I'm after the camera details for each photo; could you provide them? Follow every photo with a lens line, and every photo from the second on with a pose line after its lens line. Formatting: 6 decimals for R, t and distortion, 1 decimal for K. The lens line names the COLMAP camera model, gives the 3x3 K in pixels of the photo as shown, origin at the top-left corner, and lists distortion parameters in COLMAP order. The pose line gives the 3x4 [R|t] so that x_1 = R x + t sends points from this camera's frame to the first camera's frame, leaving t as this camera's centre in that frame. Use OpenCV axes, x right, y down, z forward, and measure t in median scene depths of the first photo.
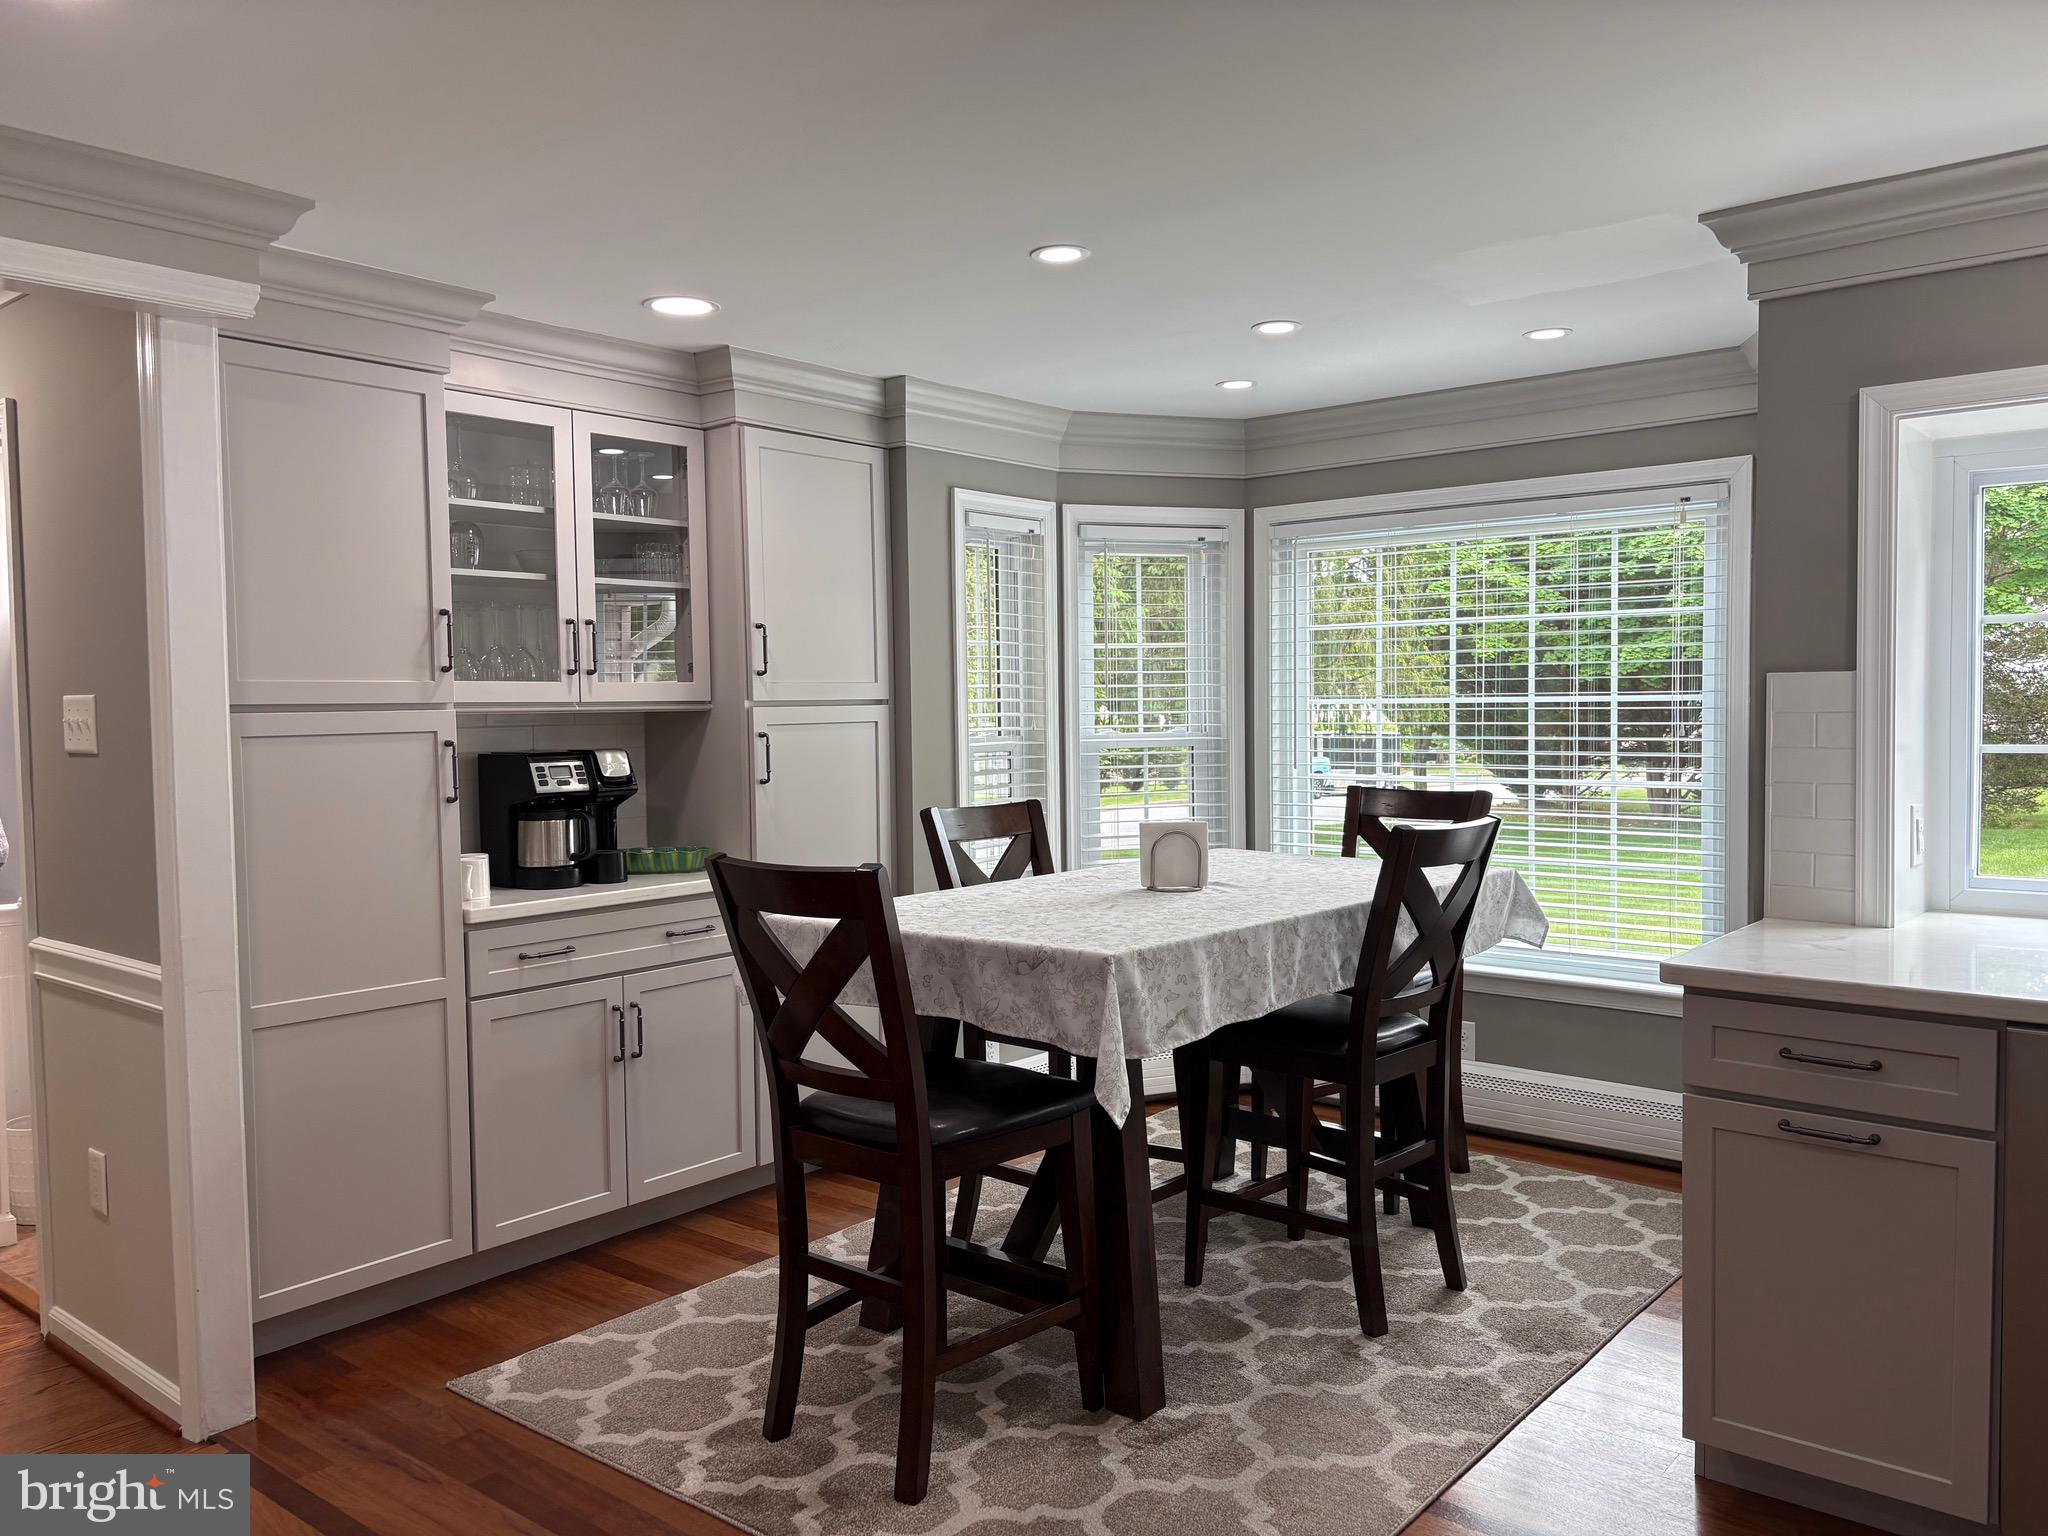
lens RADIAL K [[1552.9, 0, 1021.5], [0, 1552.9, 780.6], [0, 0, 1]] dist [0.054978, -0.056015]
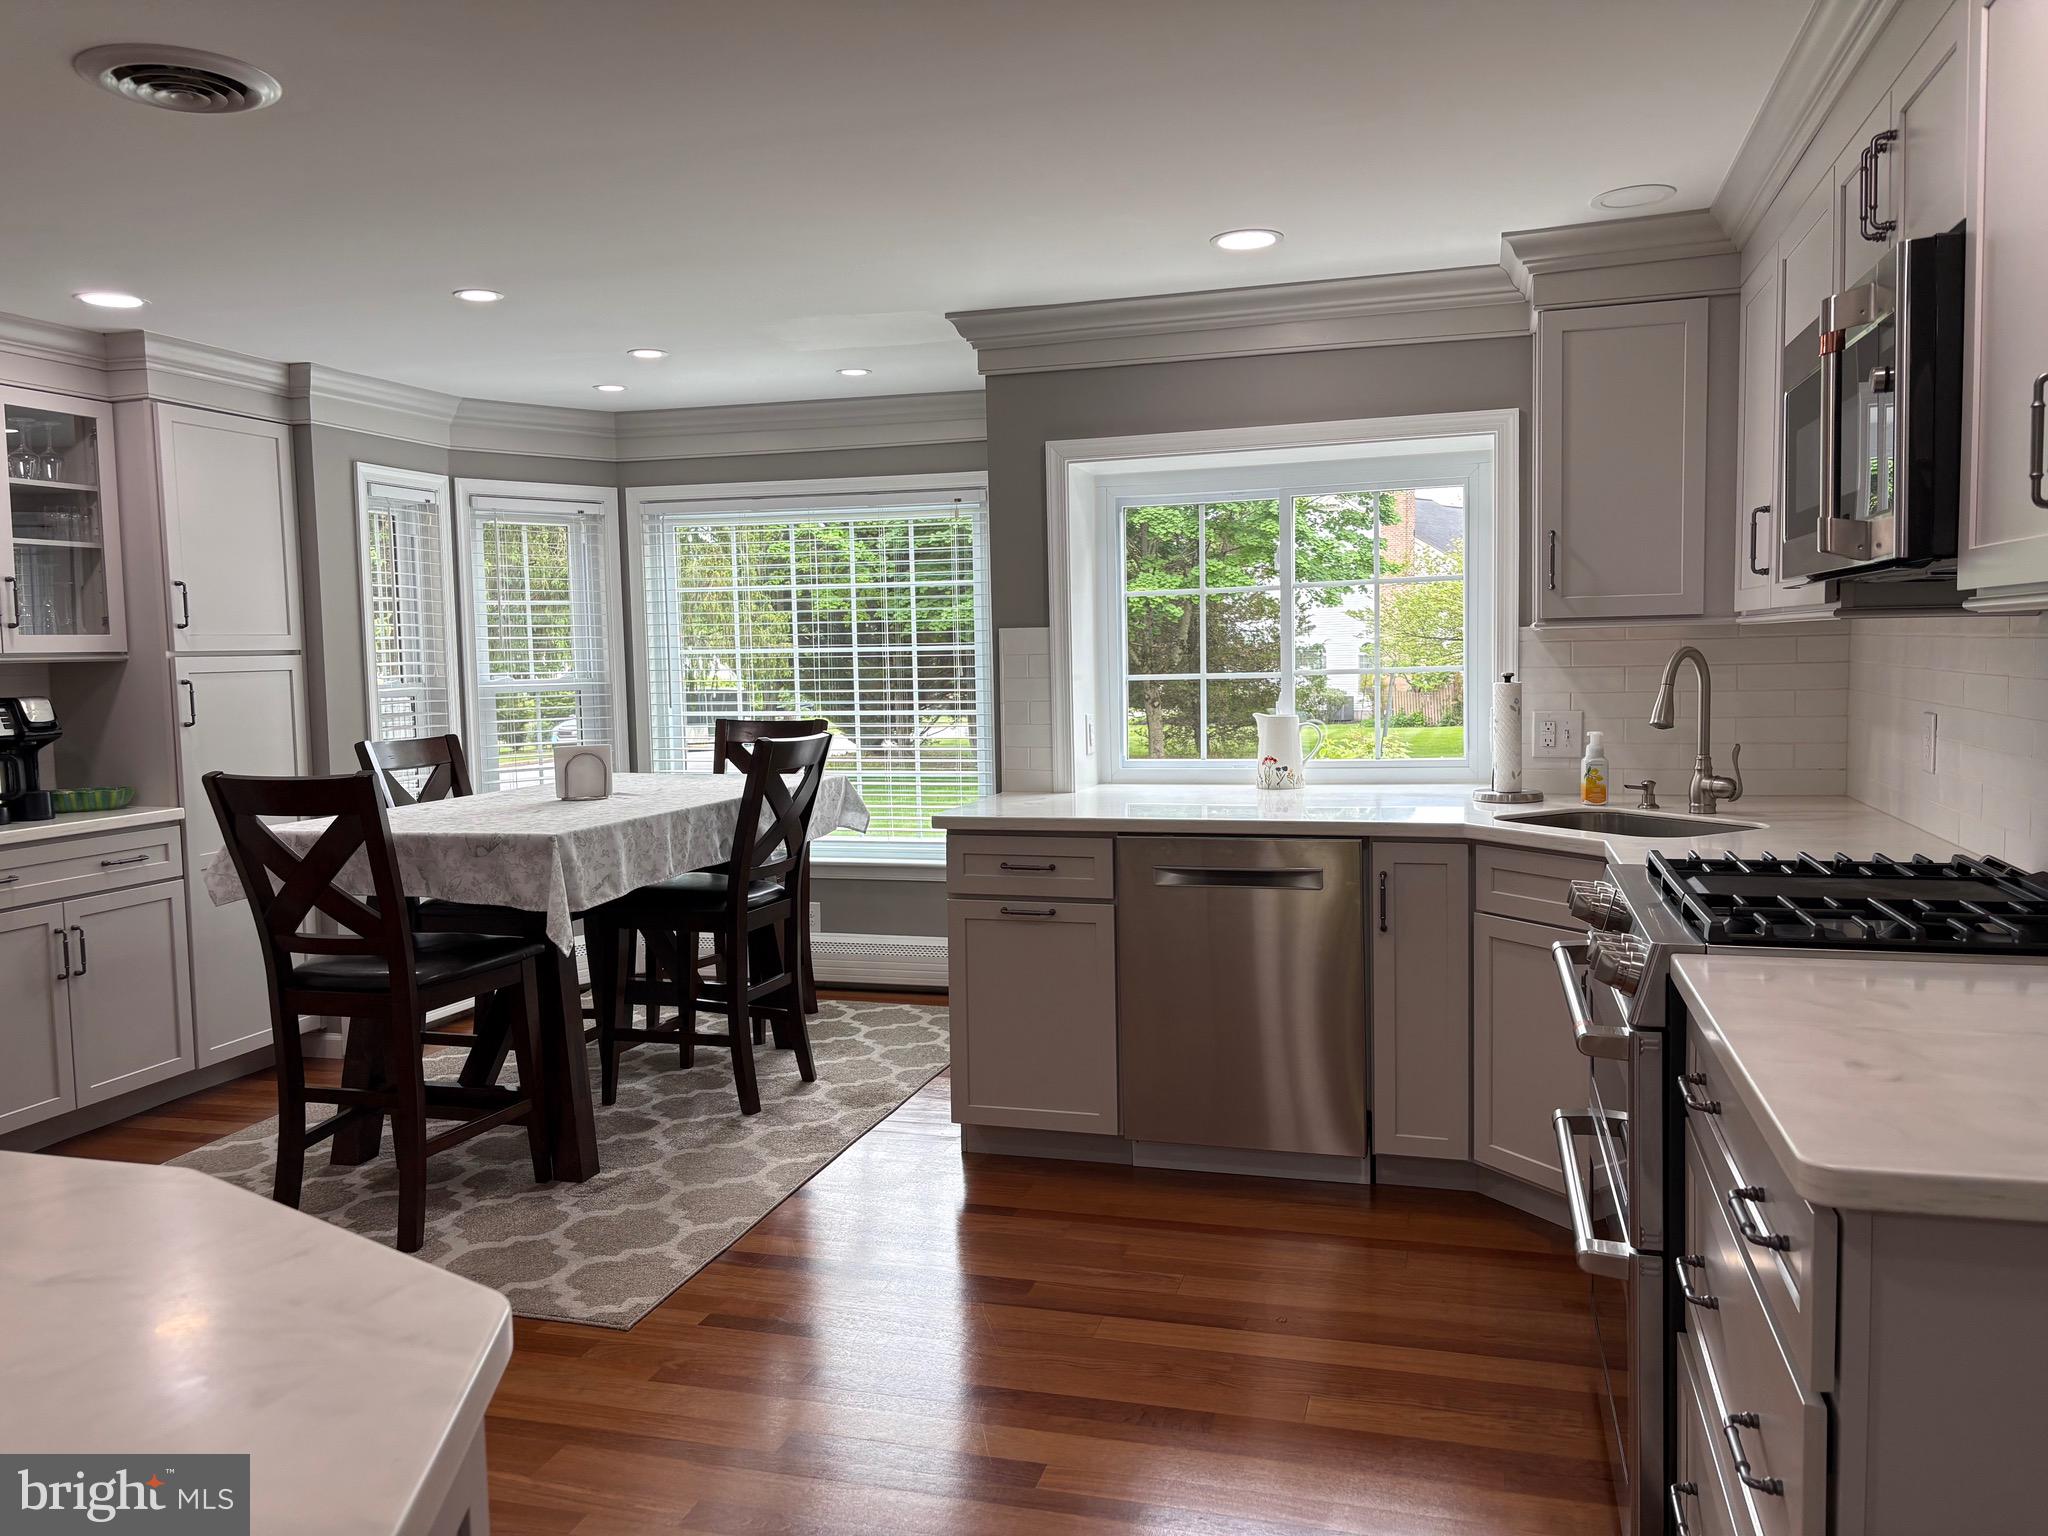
lens RADIAL K [[1552.9, 0, 1038.6], [0, 1552.9, 755.3], [0, 0, 1]] dist [0.054978, -0.056015]
pose [[0.911869, -0.032748, 0.409173, -0.081135], [0.028052, 0.999454, 0.017474, 0.022501], [-0.409522, -0.004456, 0.912290, -0.300345]]
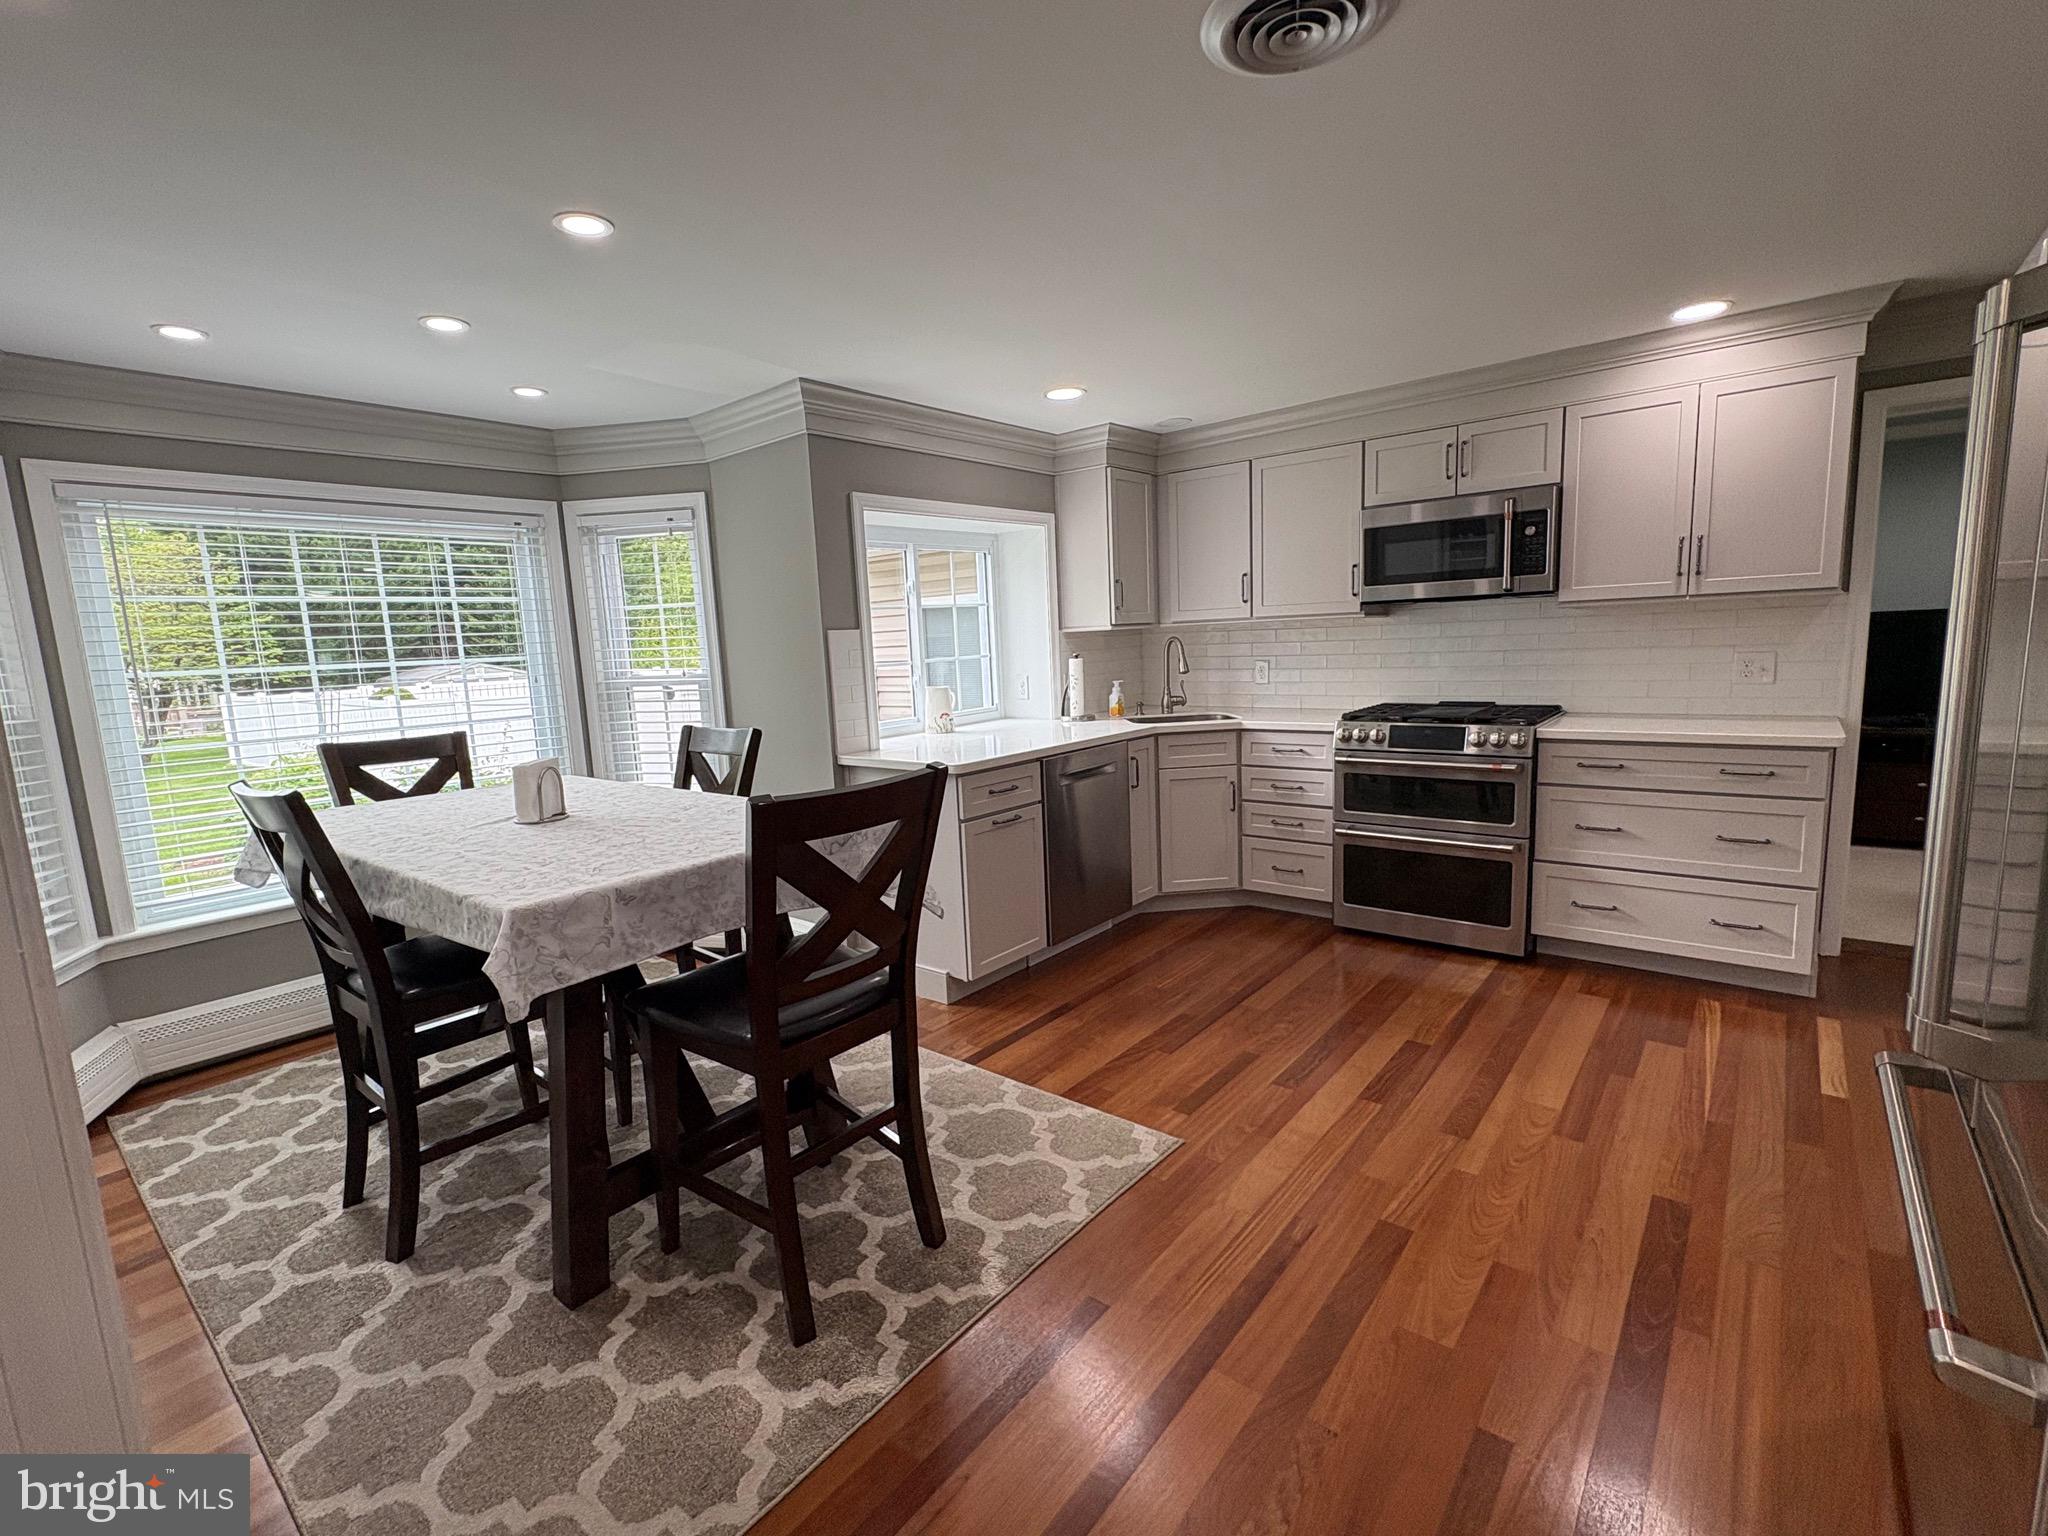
lens RADIAL K [[919.9, 0, 1039.5], [0, 919.9, 754.0], [0, 0, 1]] dist [0.018935, 0.000022]
pose [[-0.020595, -0.118670, 0.992720, -0.562933], [0.094839, 0.988221, 0.120100, -0.025613], [-0.995280, 0.096622, -0.009098, 0.616469]]
